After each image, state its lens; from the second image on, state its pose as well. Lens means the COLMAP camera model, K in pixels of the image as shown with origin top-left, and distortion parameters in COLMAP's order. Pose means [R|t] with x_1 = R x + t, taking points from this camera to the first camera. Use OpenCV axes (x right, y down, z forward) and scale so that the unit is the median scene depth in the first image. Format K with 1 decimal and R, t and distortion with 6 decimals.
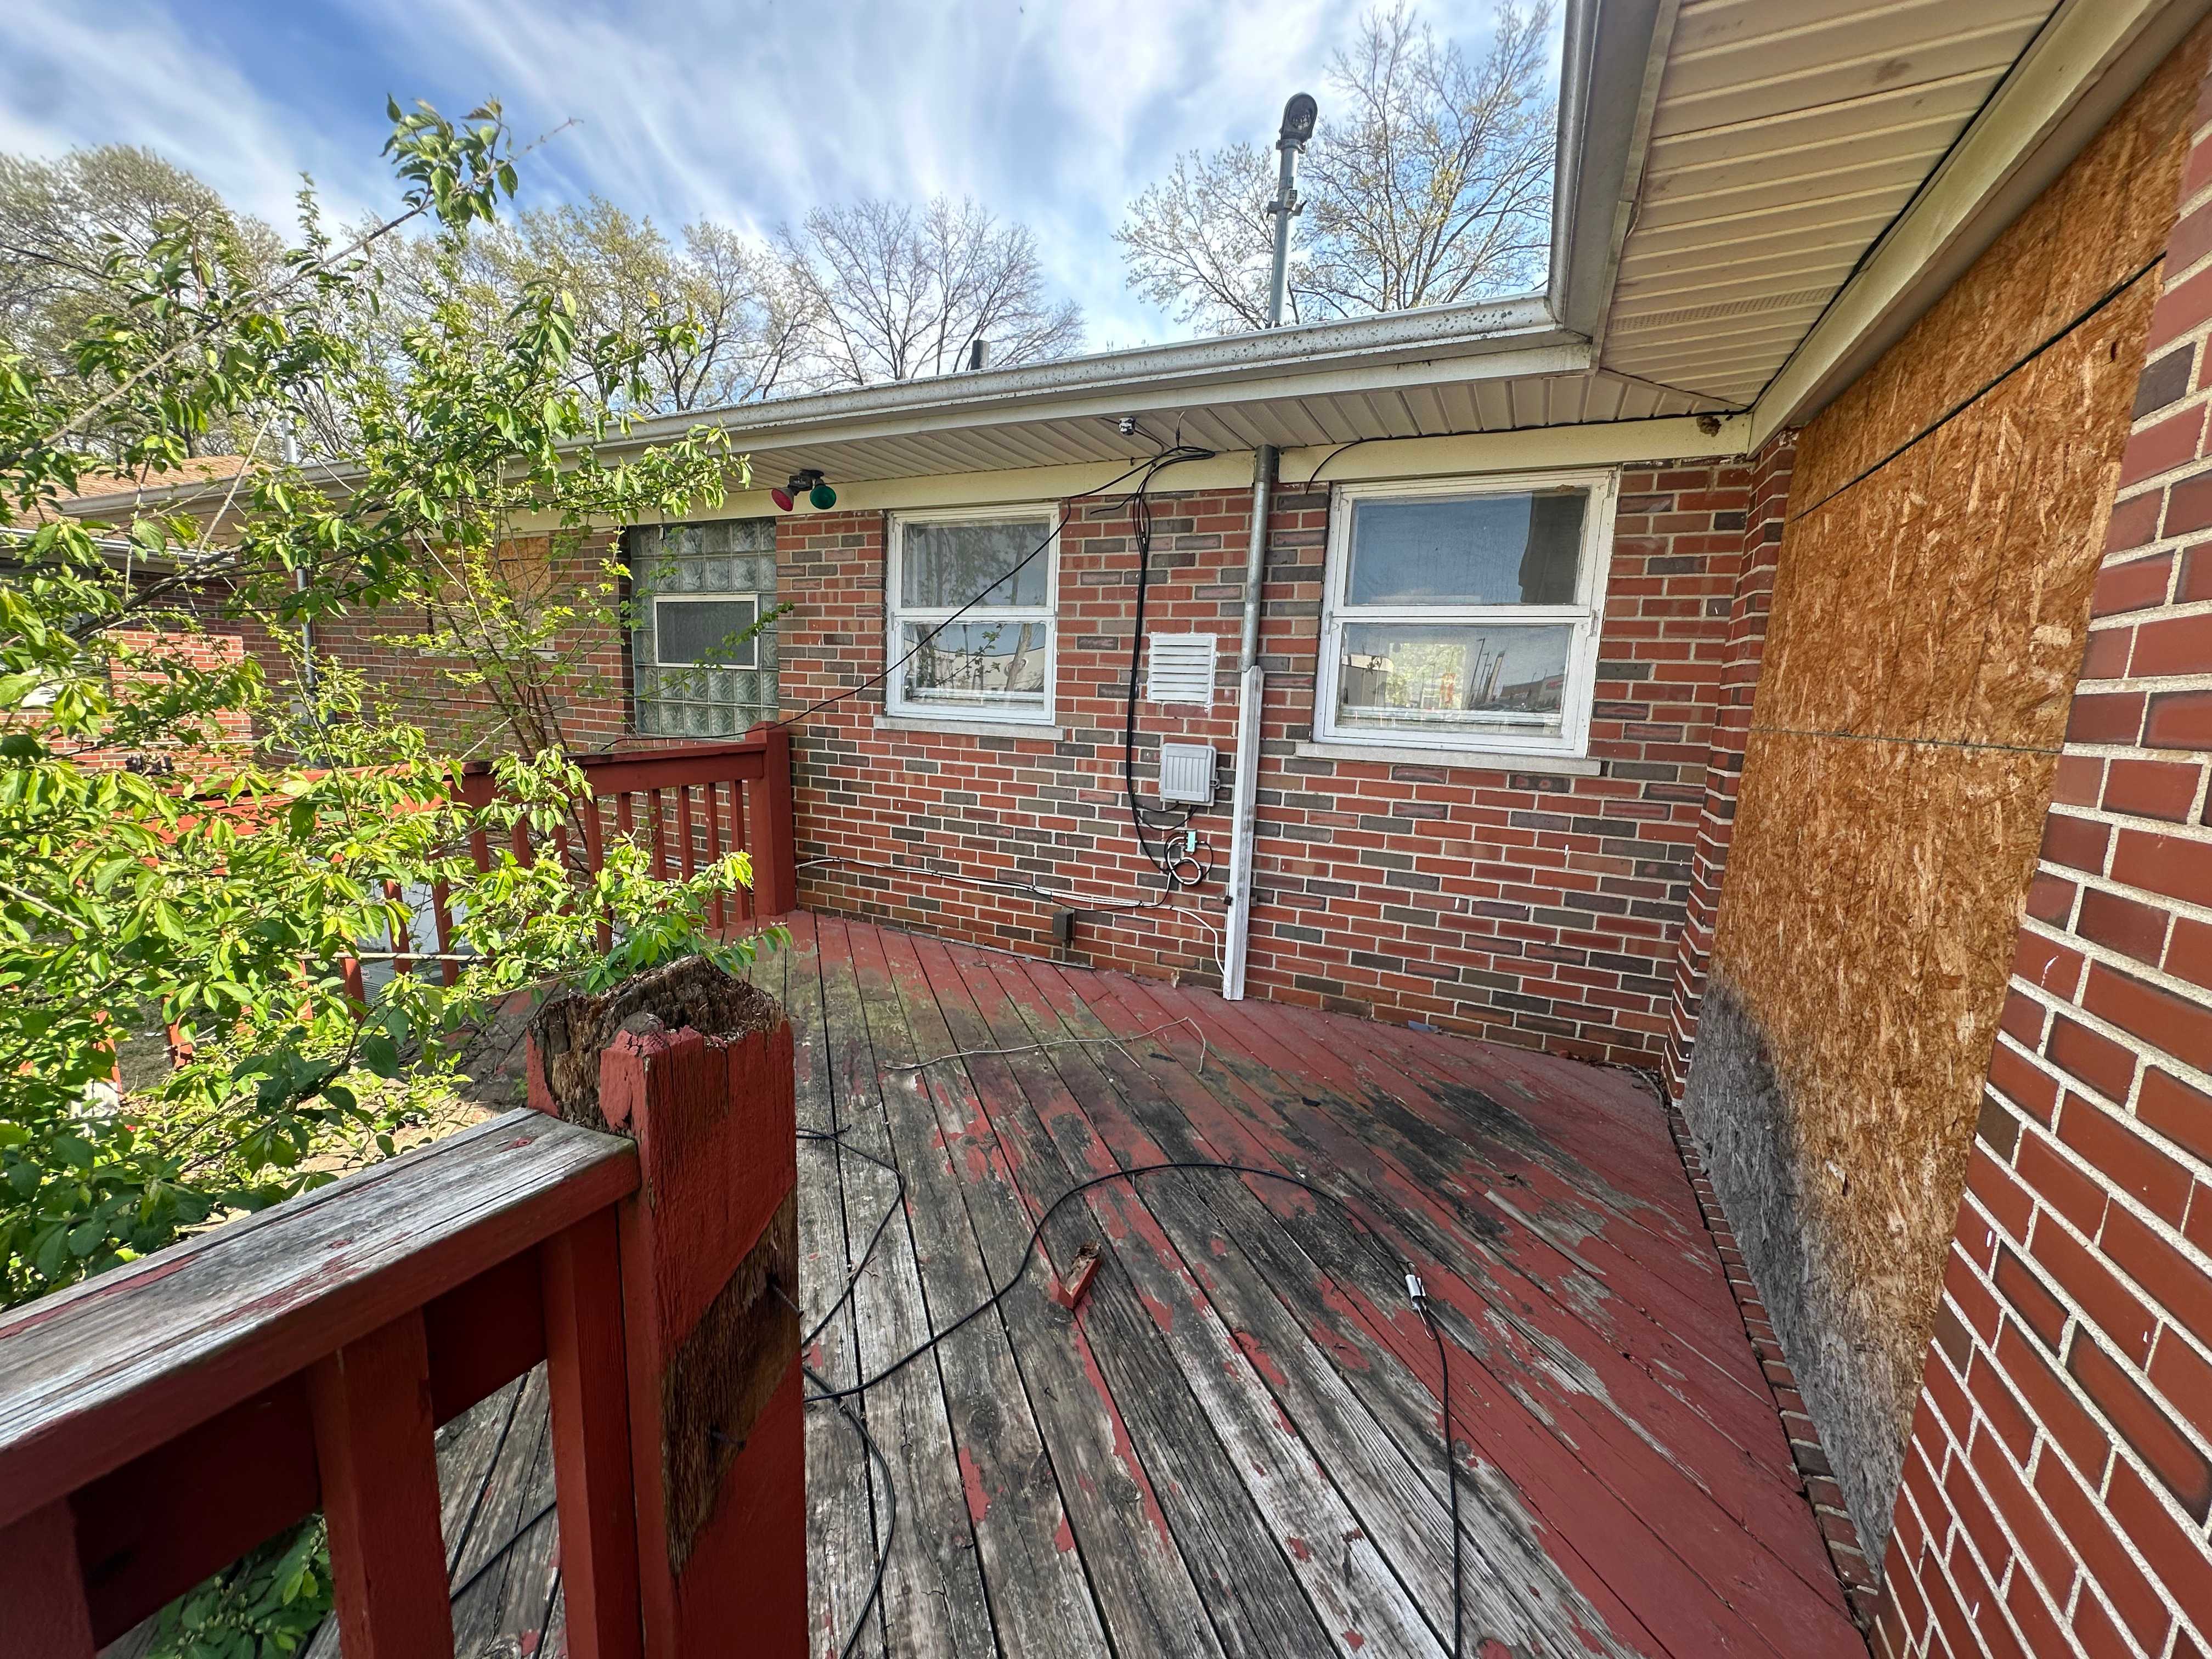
lens RADIAL K [[864.1, 0, 1109.8], [0, 864.1, 822.3], [0, 0, 1]] dist [-0.001397, -0.002376]
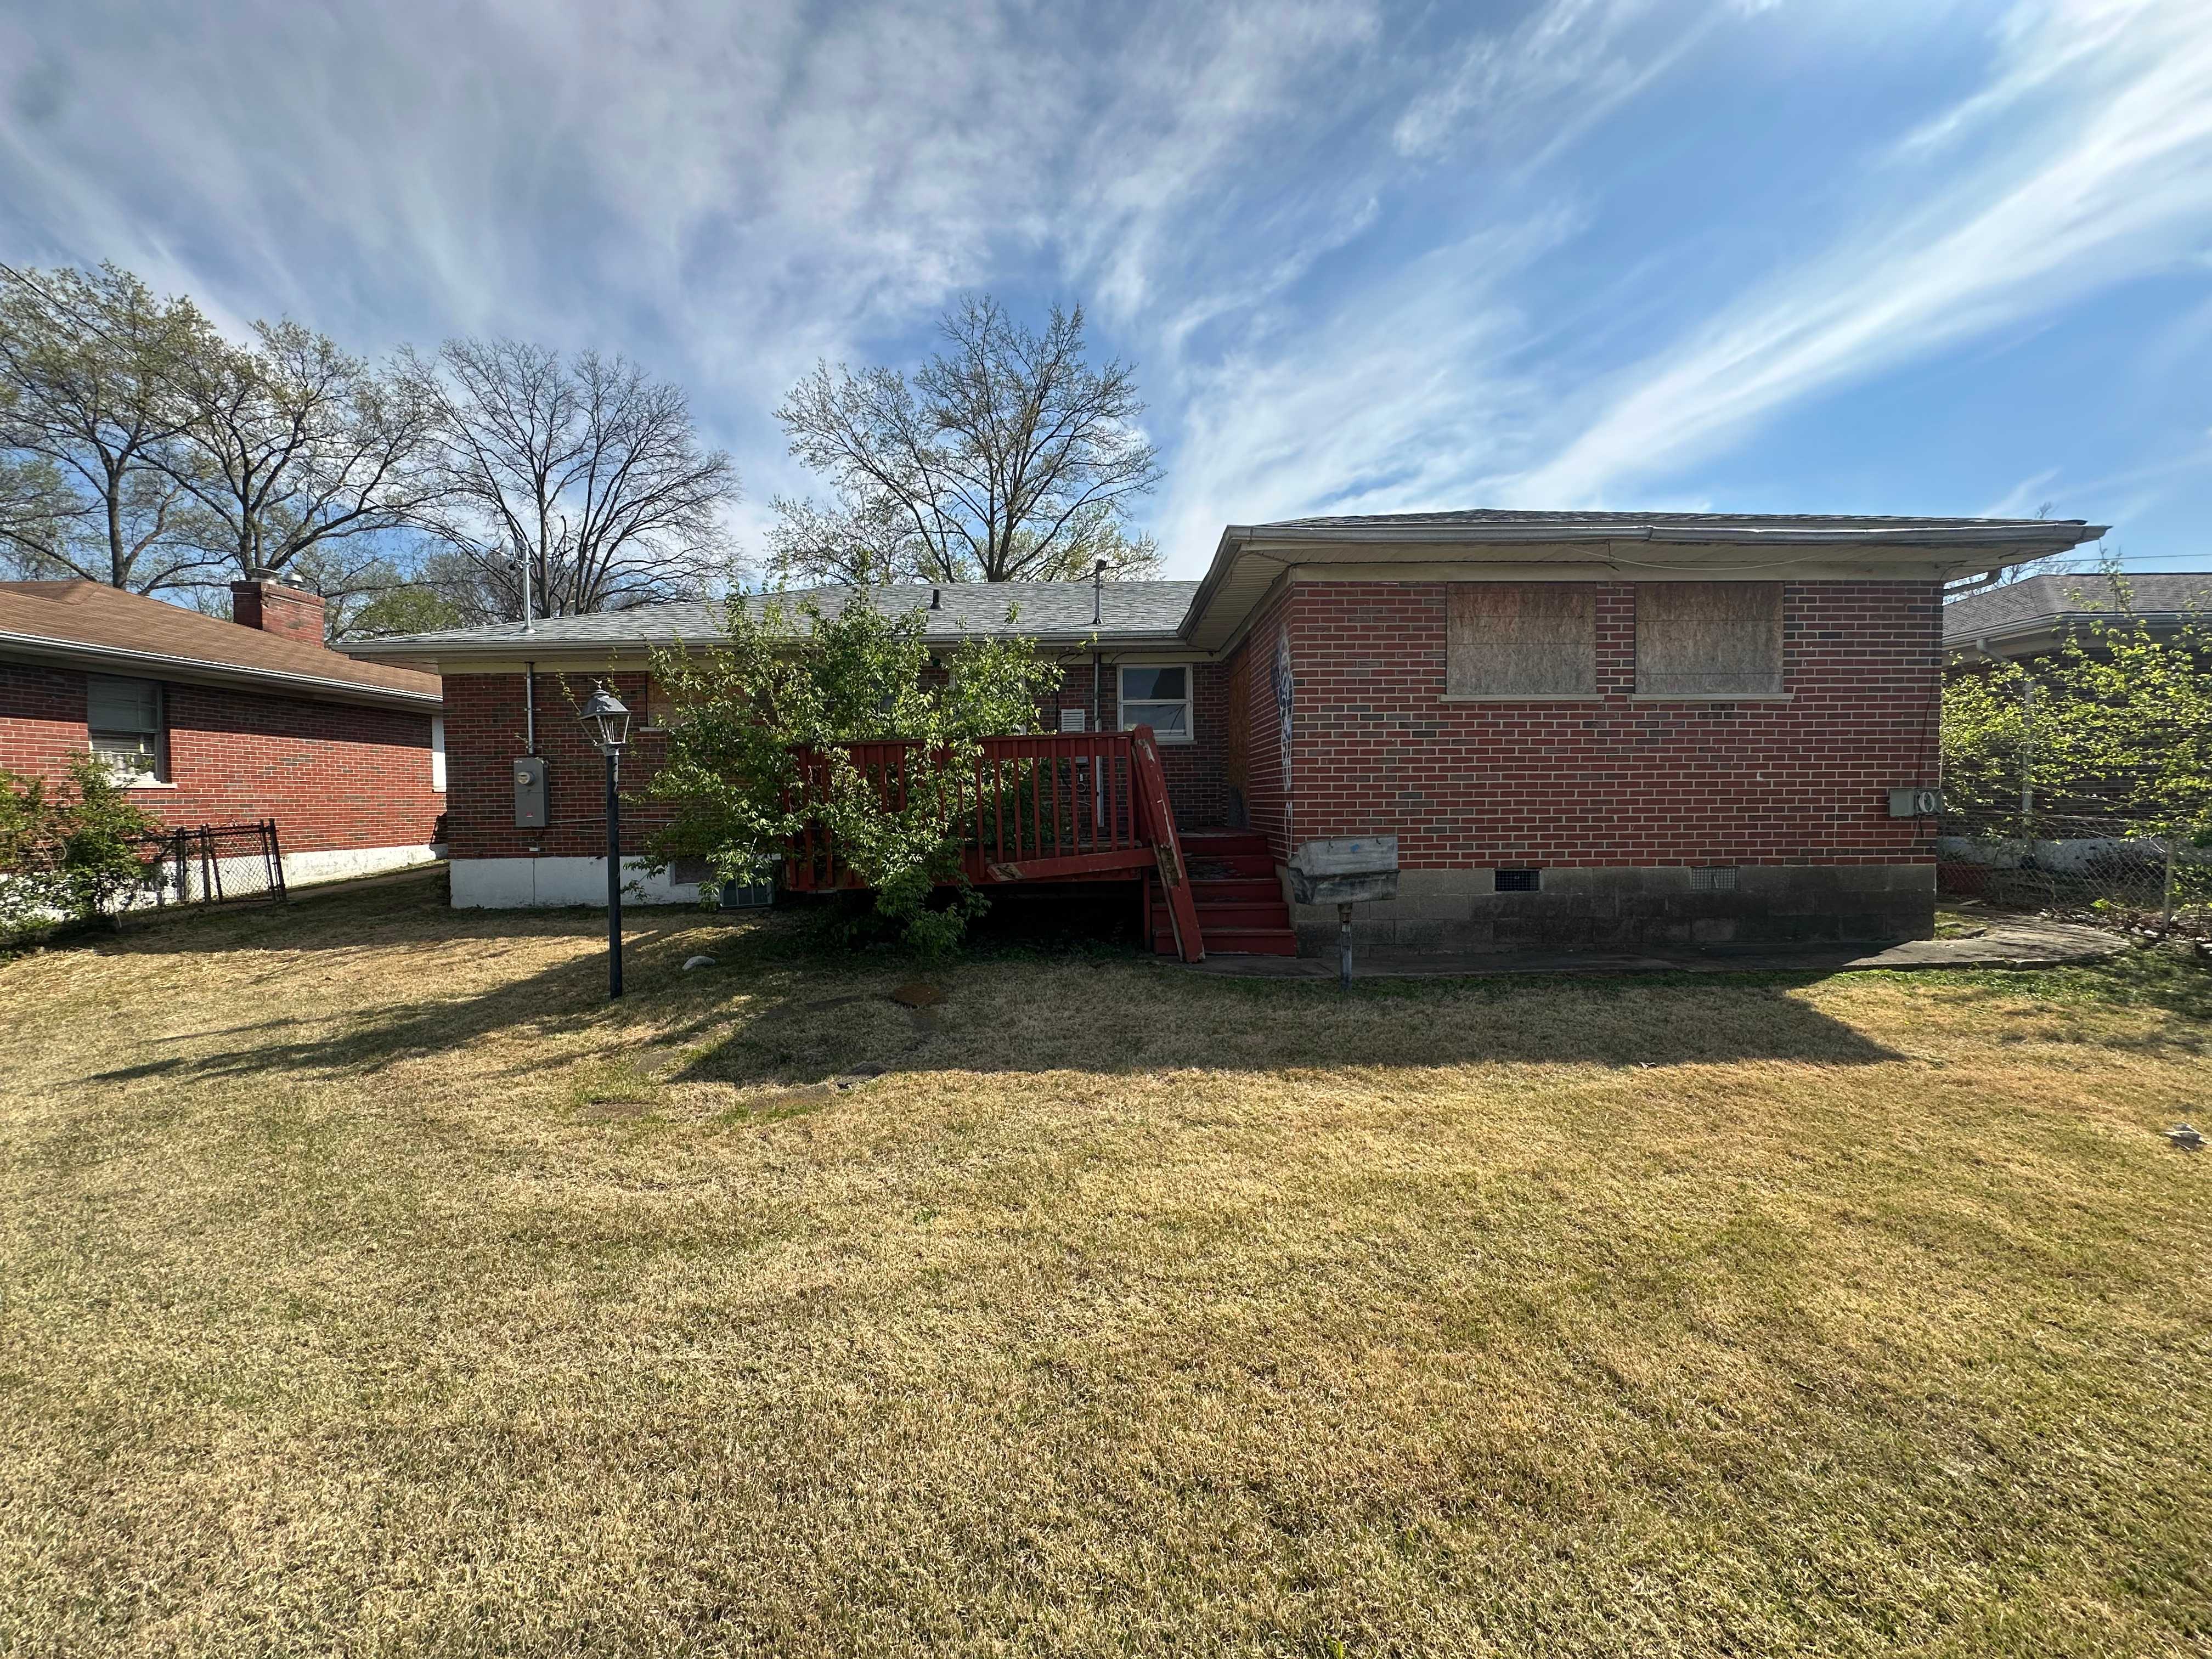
lens RADIAL K [[890.7, 0, 1106.0], [0, 890.7, 829.5], [0, 0, 1]] dist [-0.000463, -0.000326]
pose [[0.898768, -0.056948, 0.434711, -0.147656], [0.108366, 0.989618, -0.094405, 0.062899], [-0.424822, 0.131956, 0.895608, -0.222236]]
